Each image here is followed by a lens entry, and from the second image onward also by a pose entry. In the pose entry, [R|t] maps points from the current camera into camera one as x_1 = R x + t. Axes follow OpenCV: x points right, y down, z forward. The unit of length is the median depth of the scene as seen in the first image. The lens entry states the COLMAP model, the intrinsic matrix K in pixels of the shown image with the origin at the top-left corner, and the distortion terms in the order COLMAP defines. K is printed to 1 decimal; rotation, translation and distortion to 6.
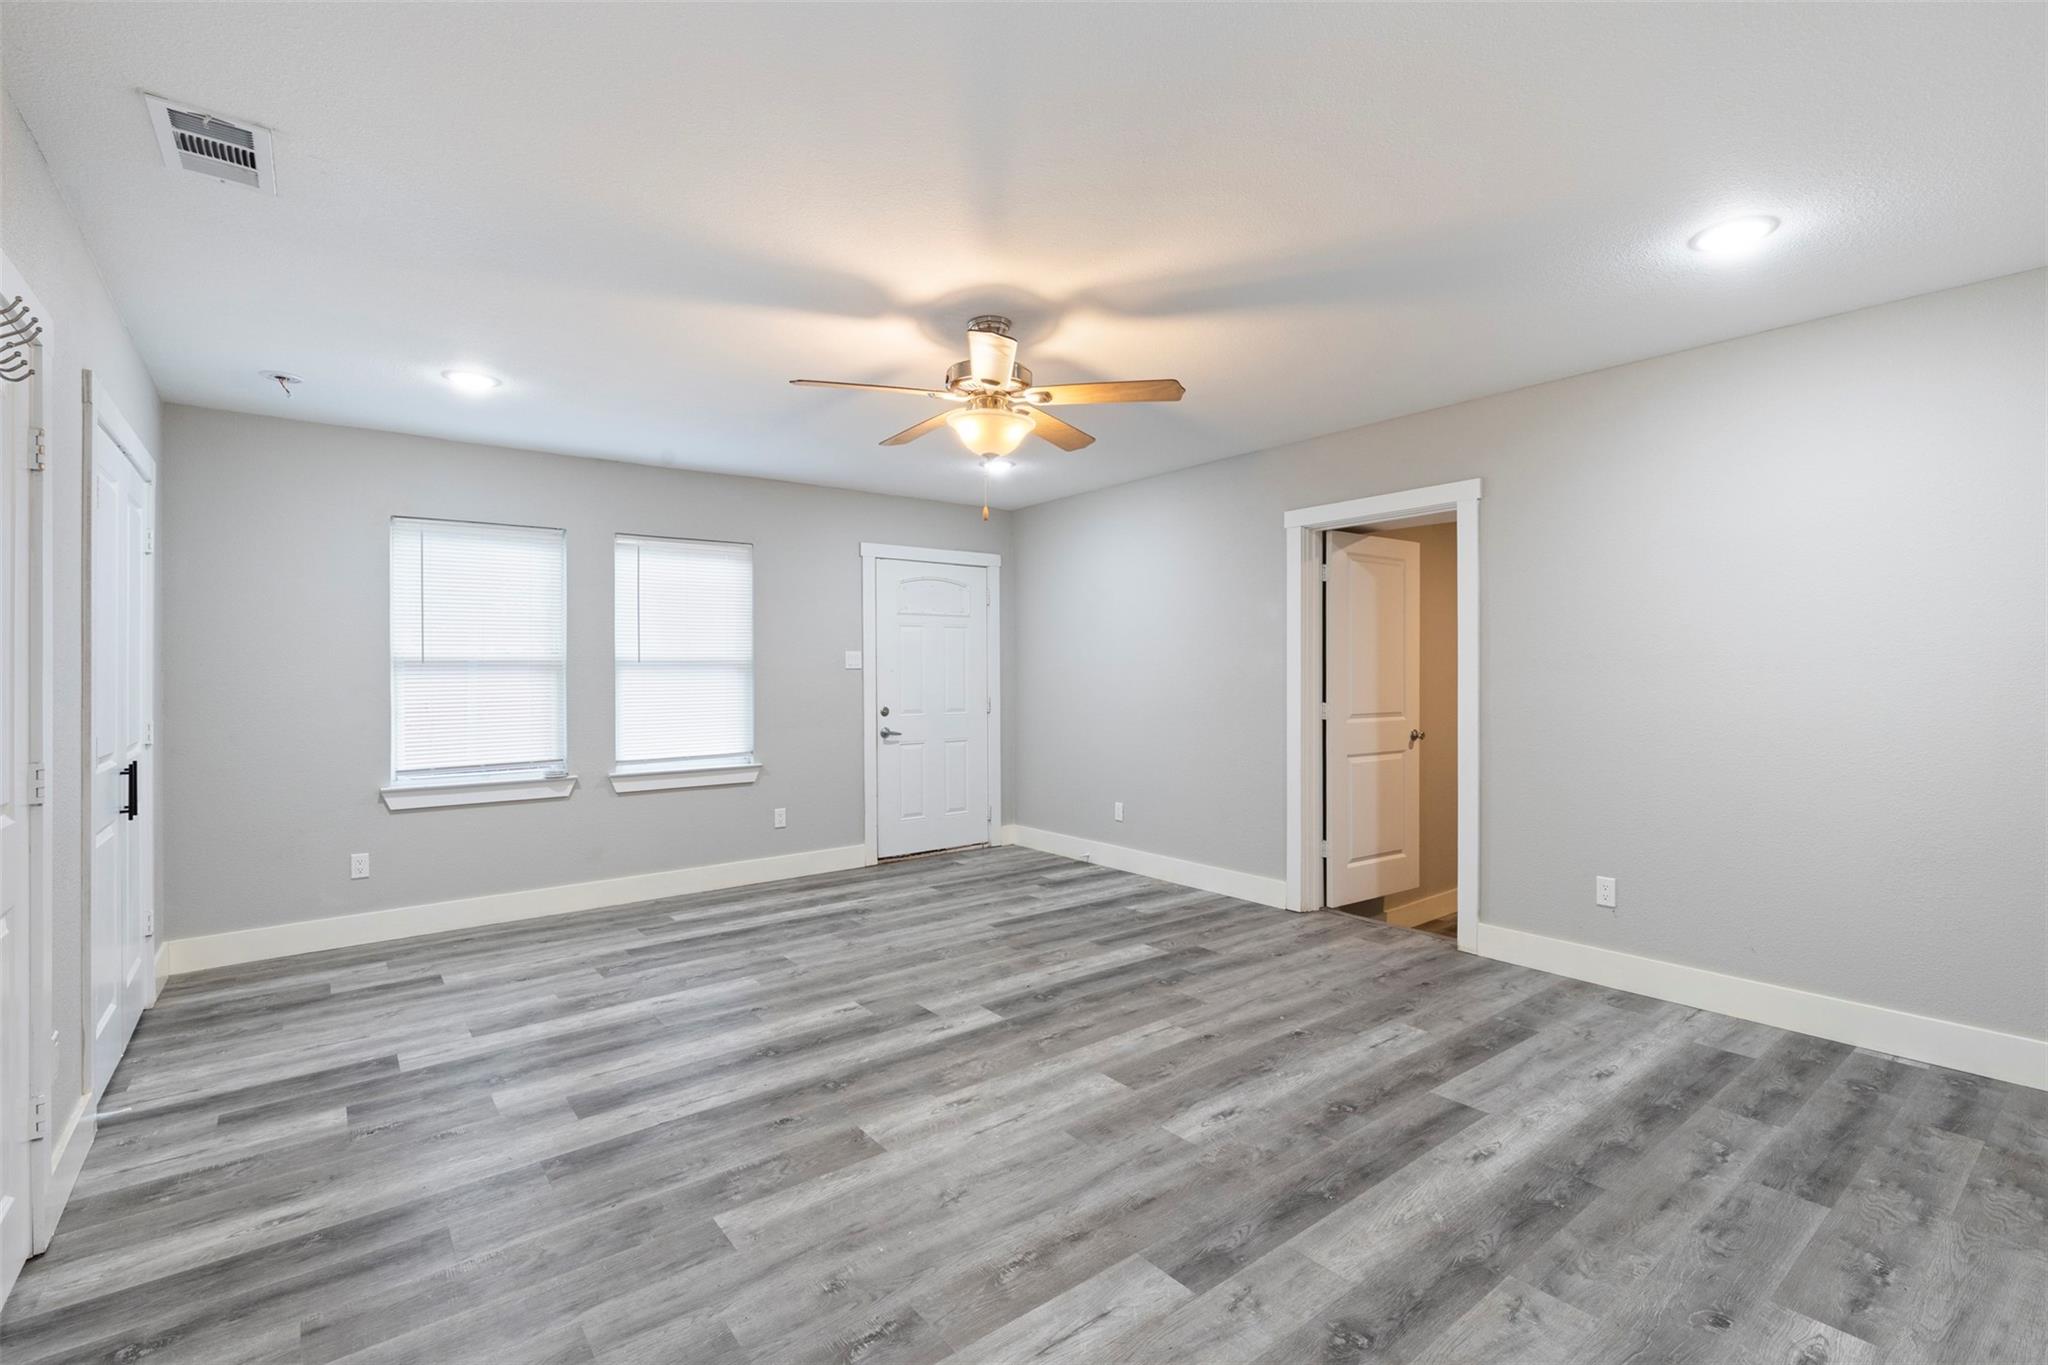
lens RADIAL K [[903.9, 0, 1043.7], [0, 903.9, 672.0], [0, 0, 1]] dist [-0.001257, -0.001156]
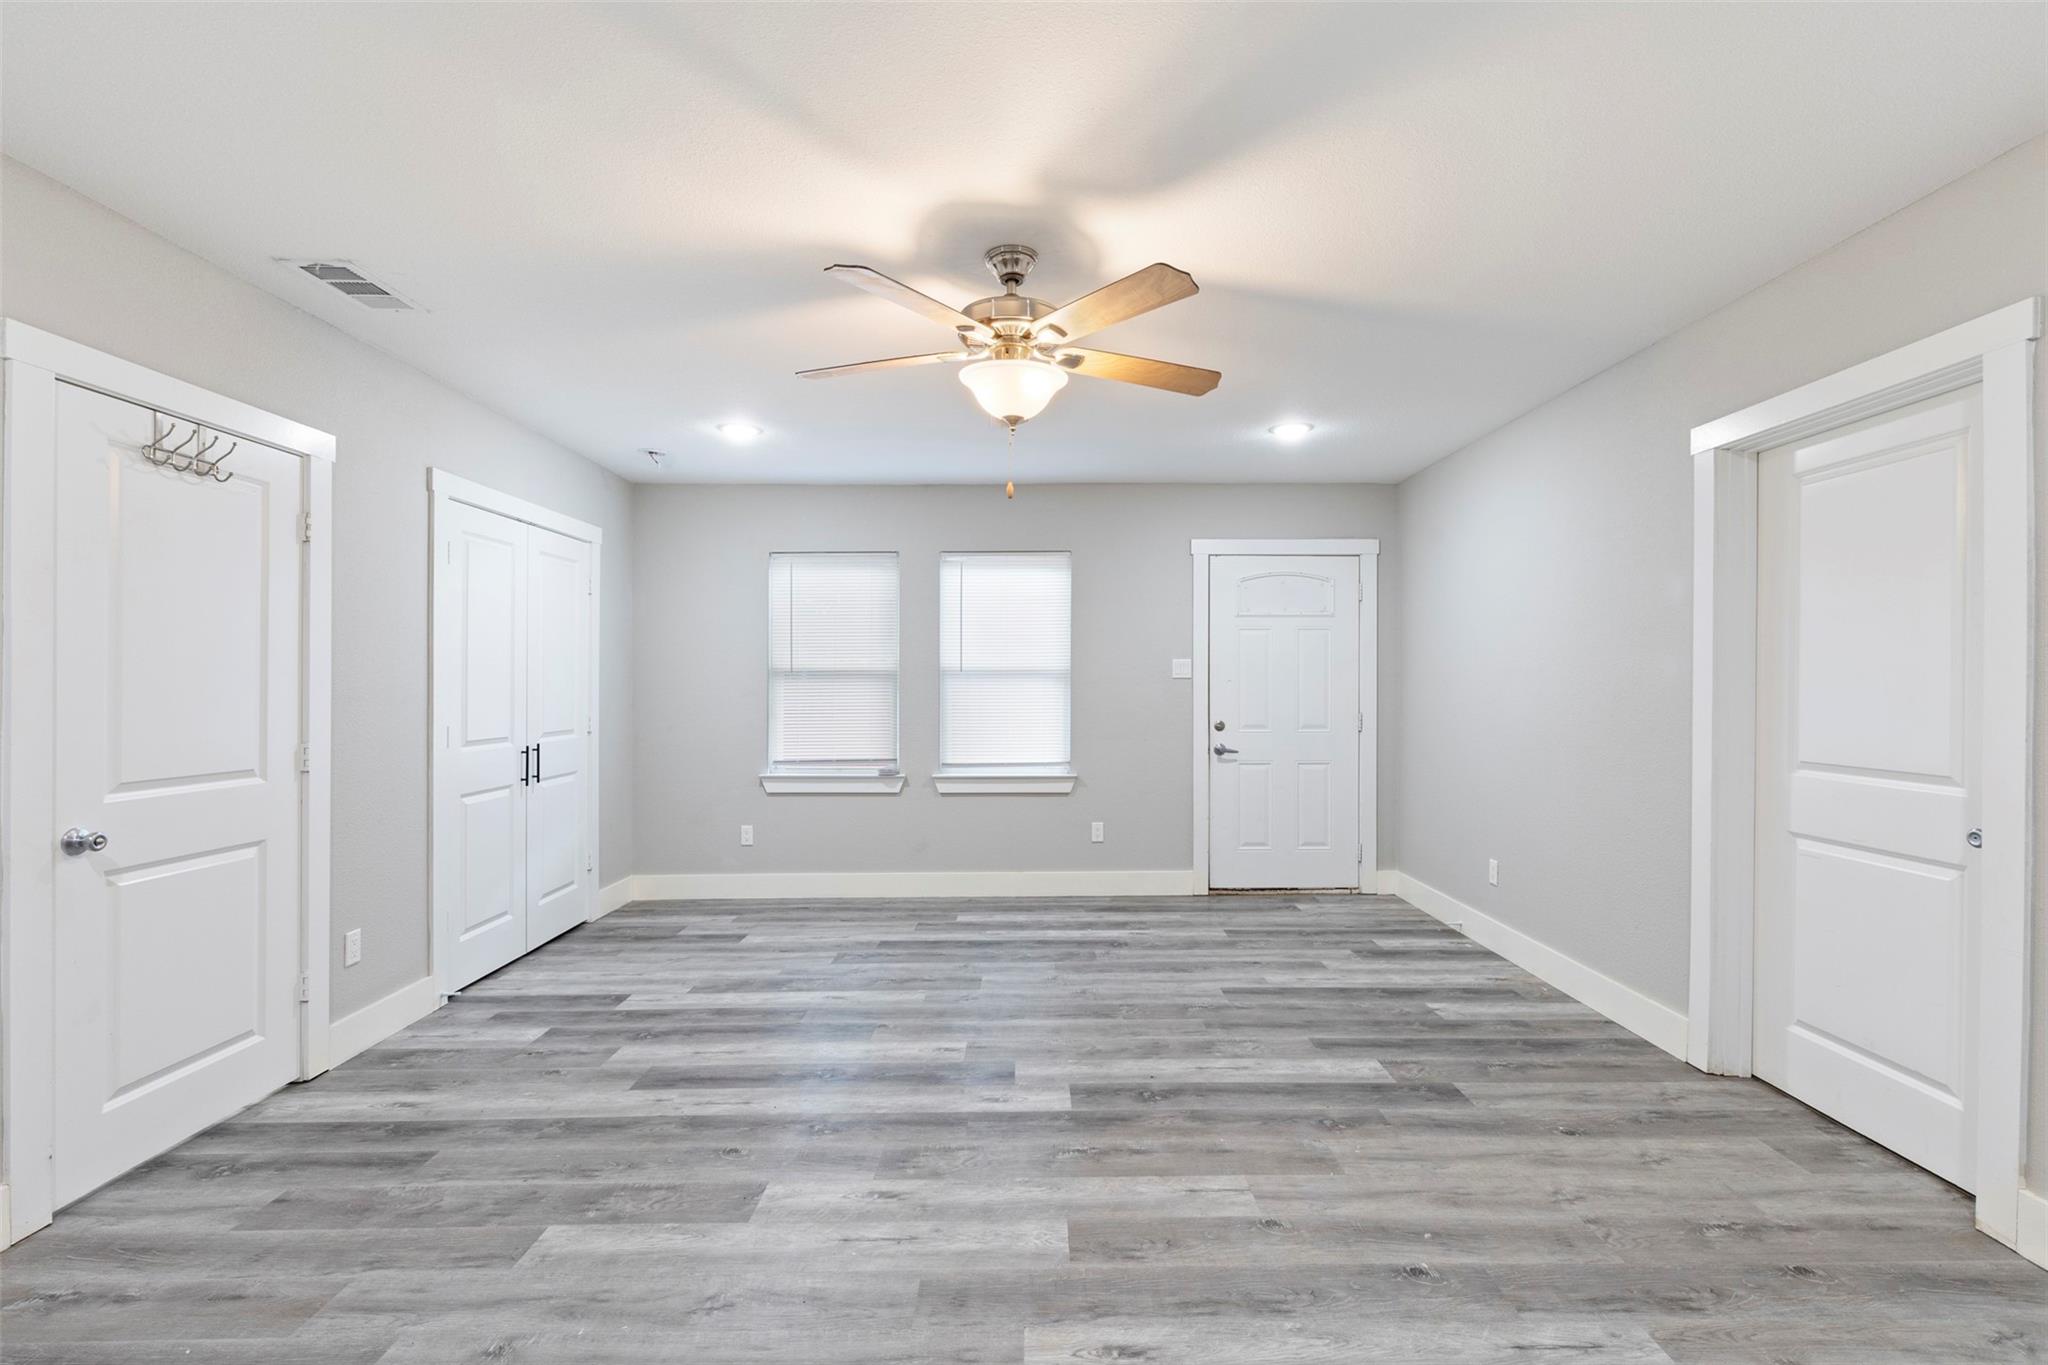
lens RADIAL K [[903.9, 0, 1027.8], [0, 903.9, 690.0], [0, 0, 1]] dist [-0.001257, -0.001156]
pose [[0.797032, 0.010849, -0.603840, 0.344614], [-0.004013, 0.999912, 0.012668, -0.003838], [0.603924, -0.007674, 0.797005, 0.274944]]
